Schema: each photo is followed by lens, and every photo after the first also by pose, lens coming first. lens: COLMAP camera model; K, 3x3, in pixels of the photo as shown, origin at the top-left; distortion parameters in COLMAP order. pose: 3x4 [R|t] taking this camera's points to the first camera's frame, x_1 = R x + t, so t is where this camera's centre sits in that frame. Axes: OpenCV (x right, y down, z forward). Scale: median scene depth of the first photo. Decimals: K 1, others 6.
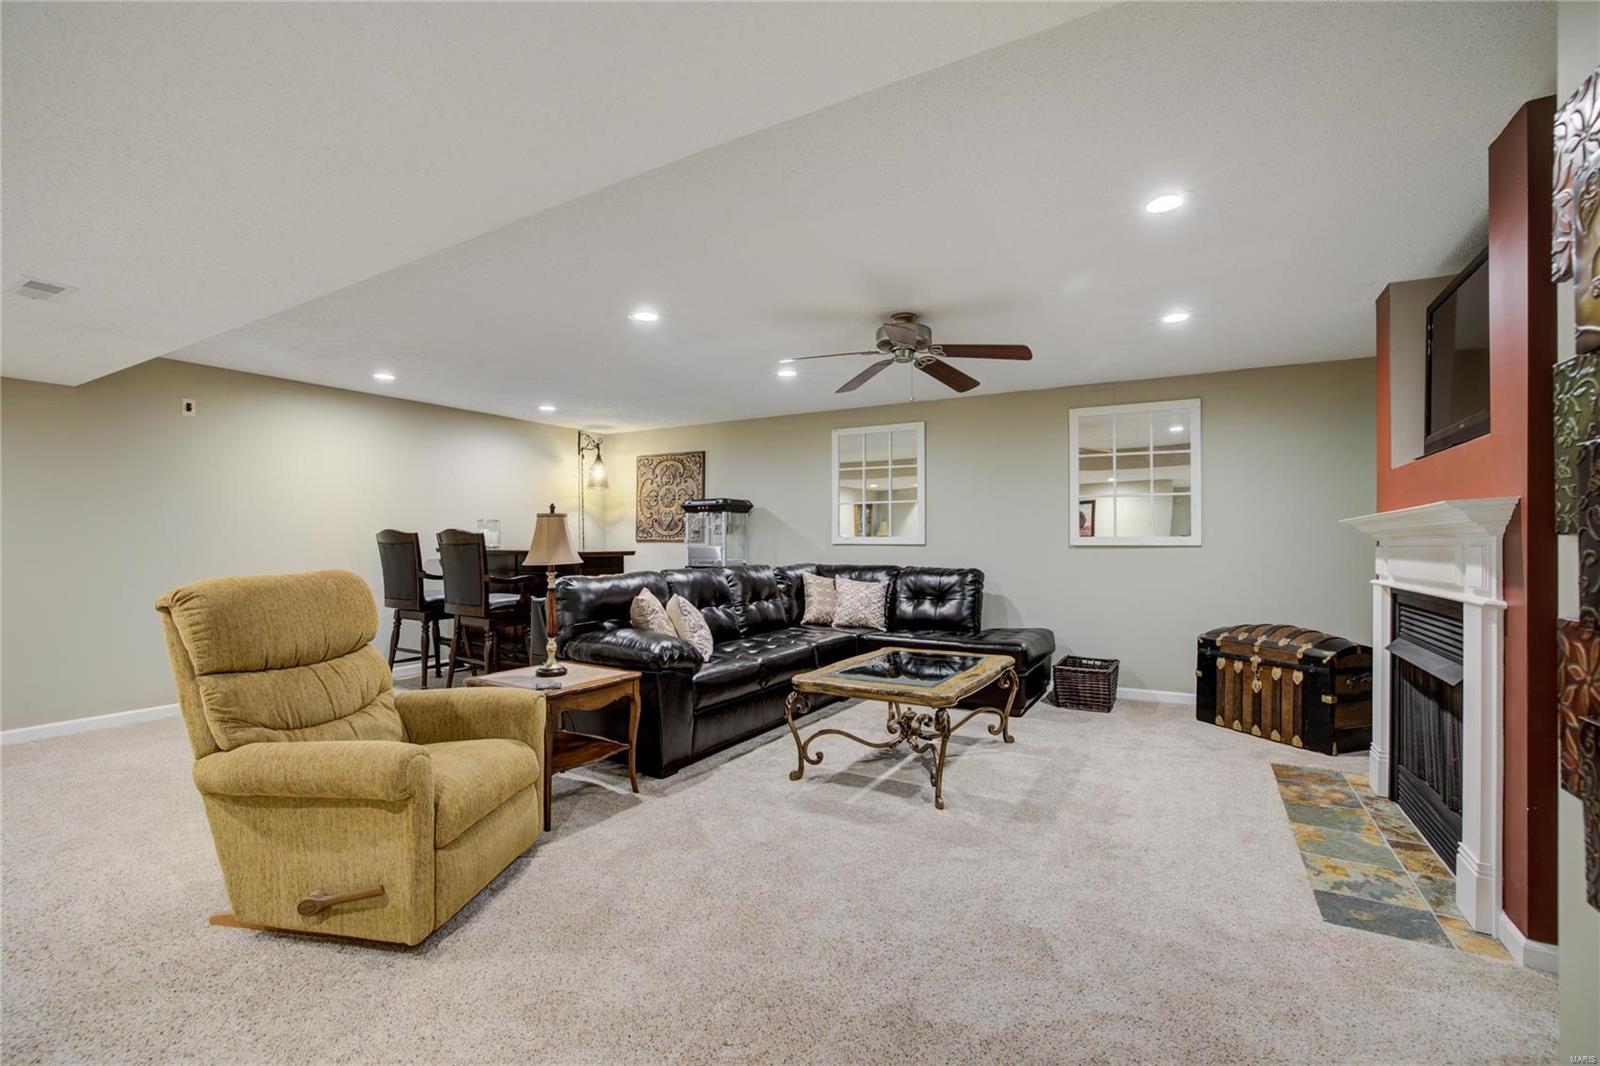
lens RADIAL K [[695.0, 0, 796.3], [0, 695.0, 535.7], [0, 0, 1]] dist [-0.035382, 0.013259]
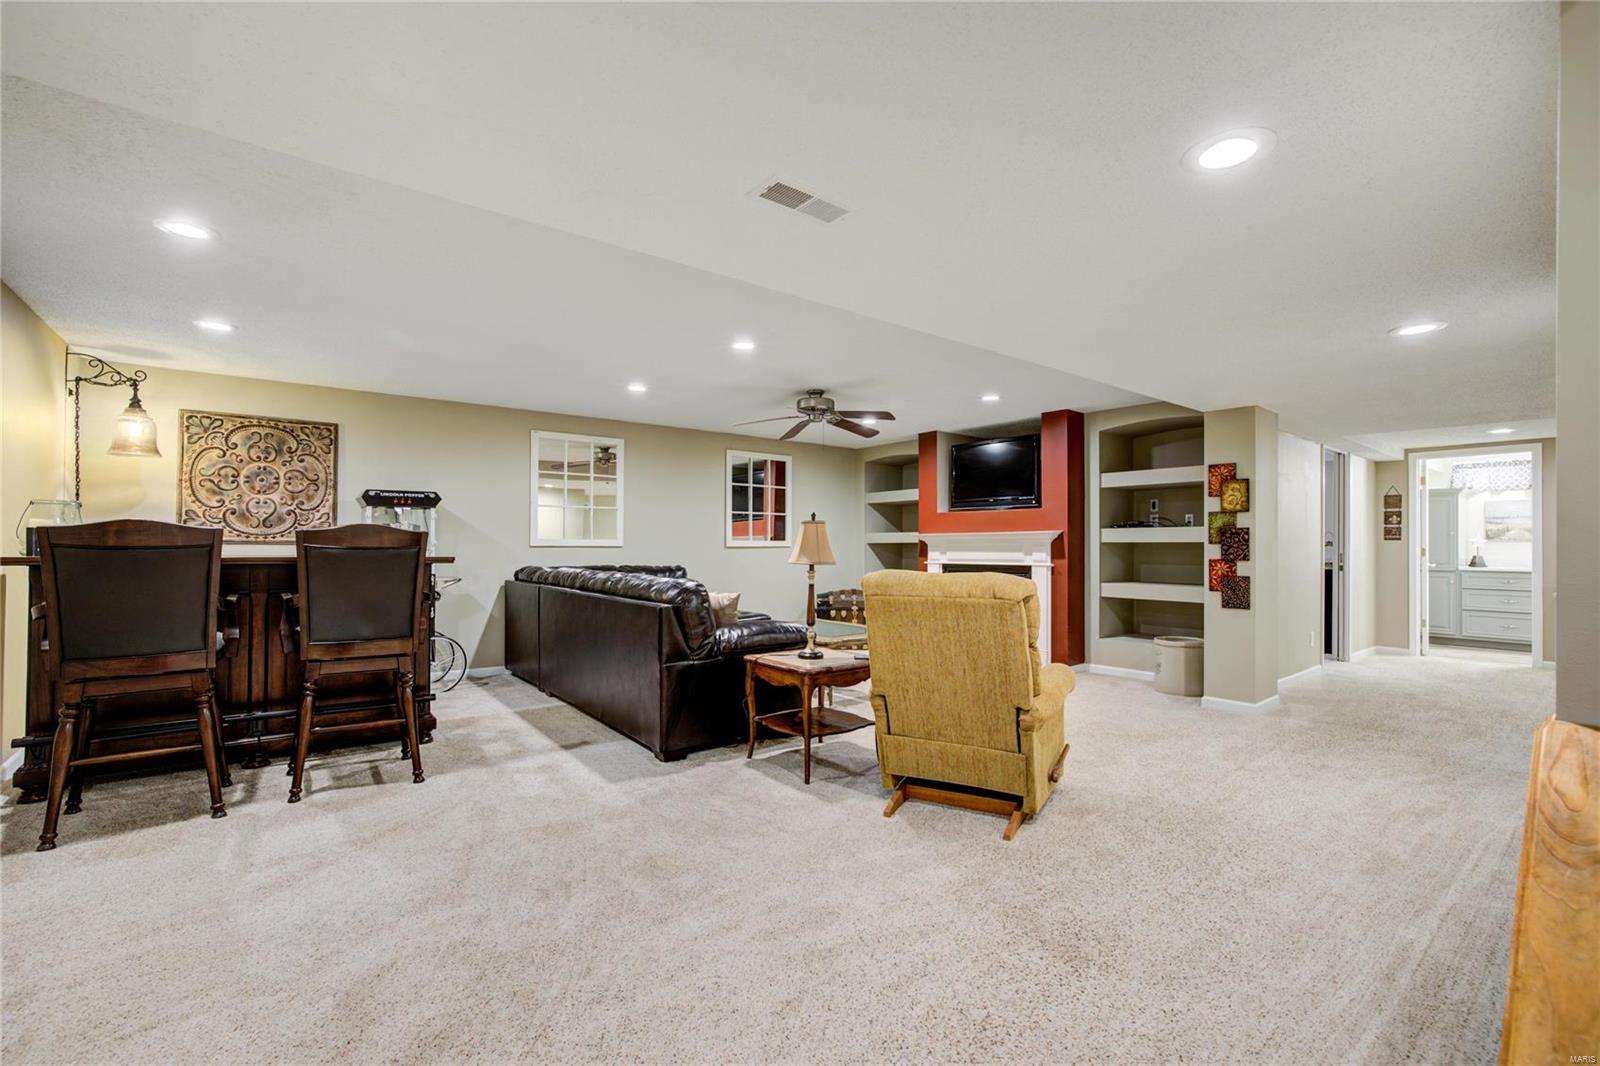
lens RADIAL K [[695.0, 0, 809.9], [0, 695.0, 541.2], [0, 0, 1]] dist [-0.035382, 0.013259]
pose [[0.359835, 0.004040, 0.933007, -1.136603], [-0.009243, 0.999957, -0.000765, 0.002720], [-0.932970, -0.008349, 0.359857, 0.447265]]
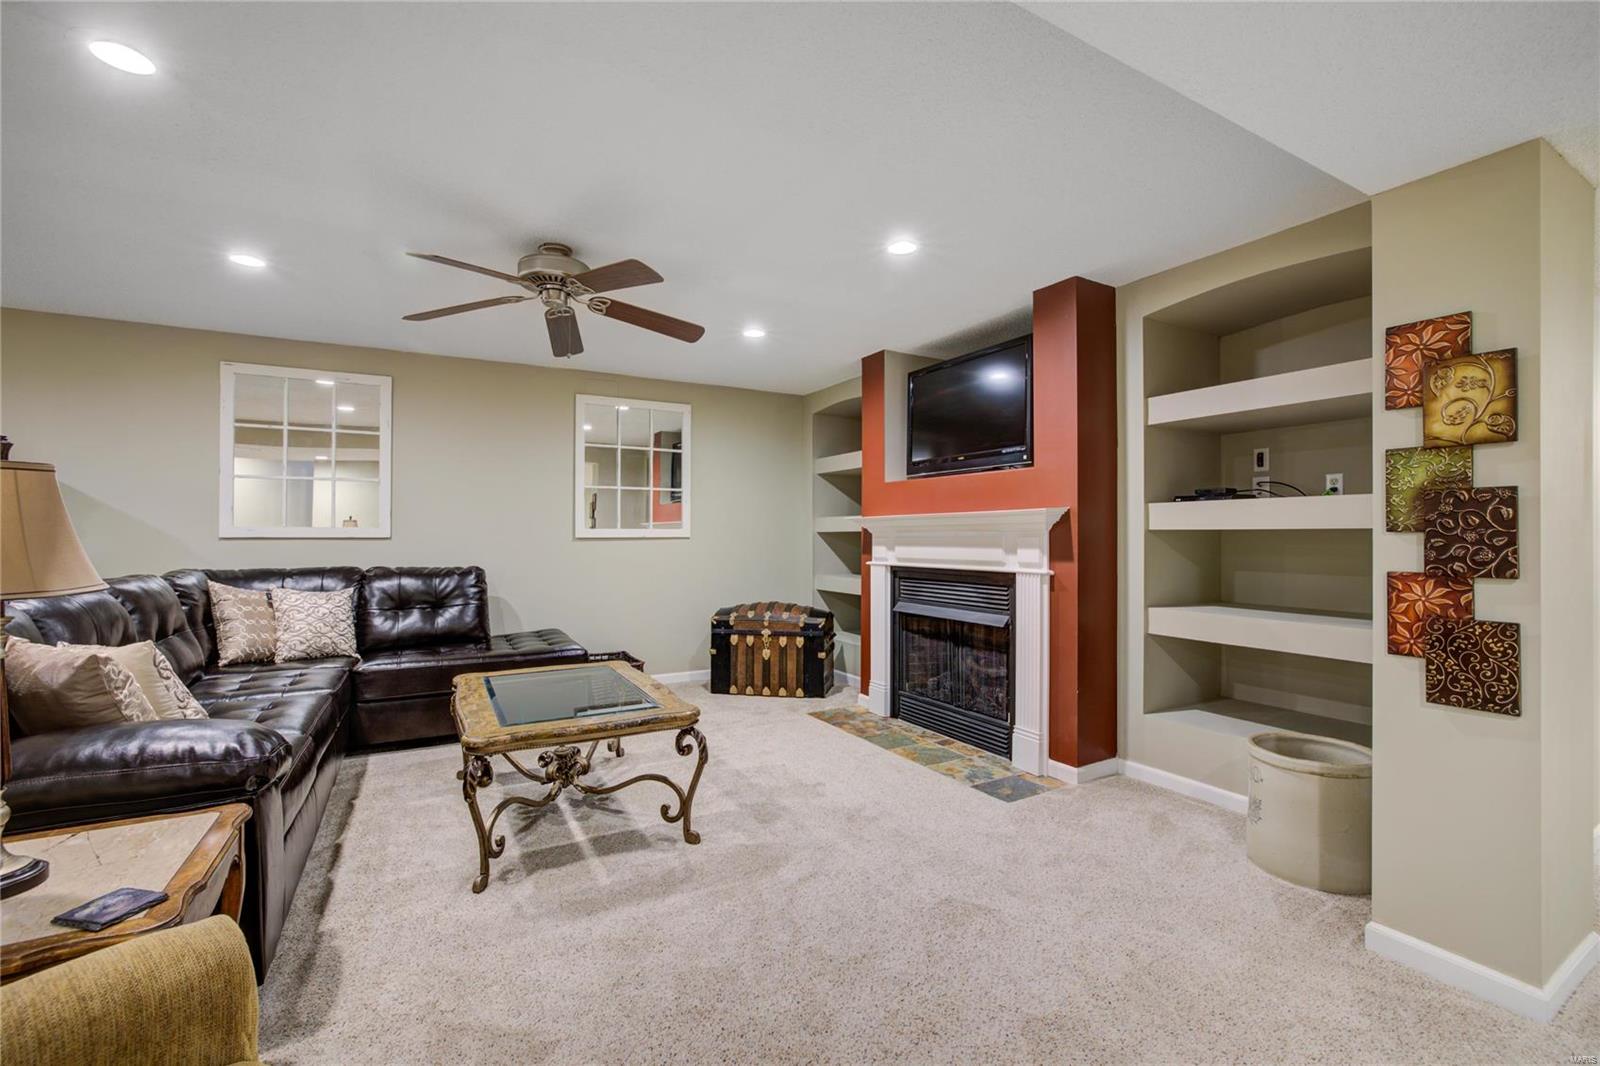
lens RADIAL K [[695.0, 0, 803.0], [0, 695.0, 531.0], [0, 0, 1]] dist [-0.035382, 0.013259]
pose [[0.505434, 0.002739, 0.862861, -0.352148], [-0.007041, 0.999975, 0.000950, 0.001678], [-0.862837, -0.006555, 0.505441, 0.335702]]
